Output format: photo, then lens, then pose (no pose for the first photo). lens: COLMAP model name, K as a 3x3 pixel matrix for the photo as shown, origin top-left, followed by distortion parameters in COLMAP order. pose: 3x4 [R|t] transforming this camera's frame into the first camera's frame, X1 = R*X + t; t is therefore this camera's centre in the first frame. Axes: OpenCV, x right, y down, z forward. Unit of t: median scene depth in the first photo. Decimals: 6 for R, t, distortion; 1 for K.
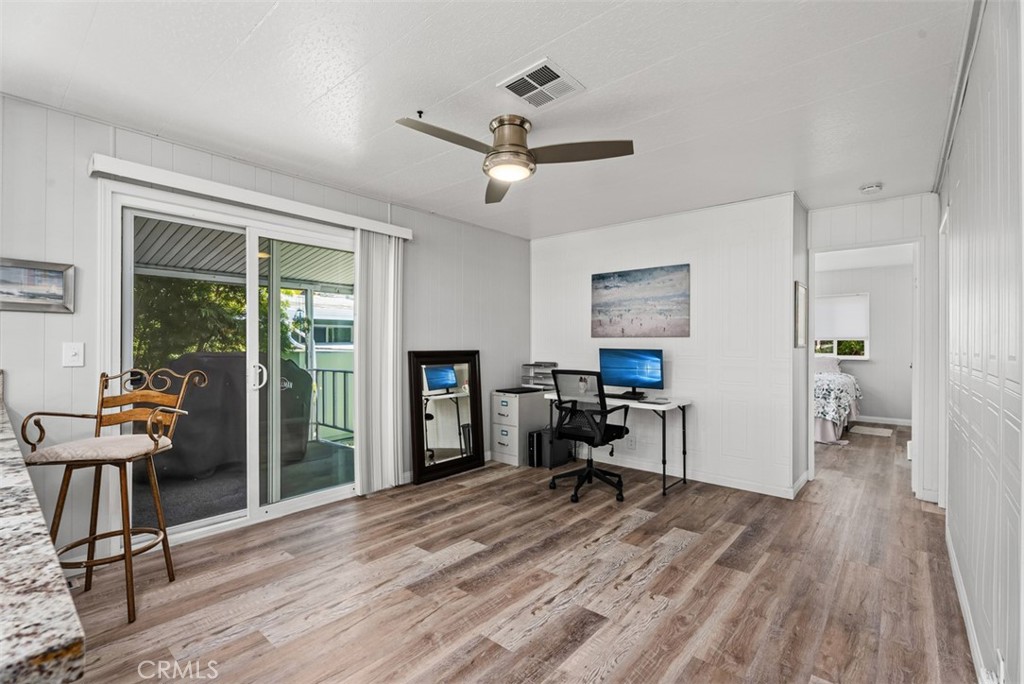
lens RADIAL K [[454.5, 0, 508.1], [0, 454.5, 341.4], [0, 0, 1]] dist [-0.003670, -0.000380]
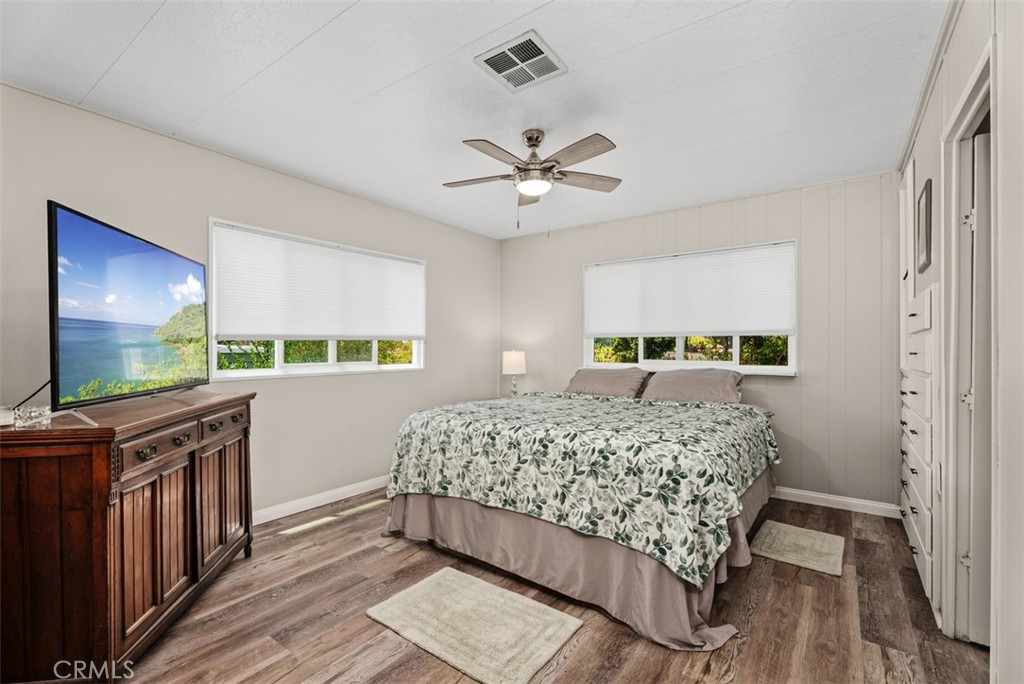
lens RADIAL K [[454.5, 0, 508.1], [0, 454.5, 341.4], [0, 0, 1]] dist [-0.003670, -0.000380]
pose [[0.995348, 0.010317, 0.095787, 0.733714], [-0.010983, 0.999919, 0.006435, 0.006529], [-0.095713, -0.007457, 0.995381, 0.904470]]
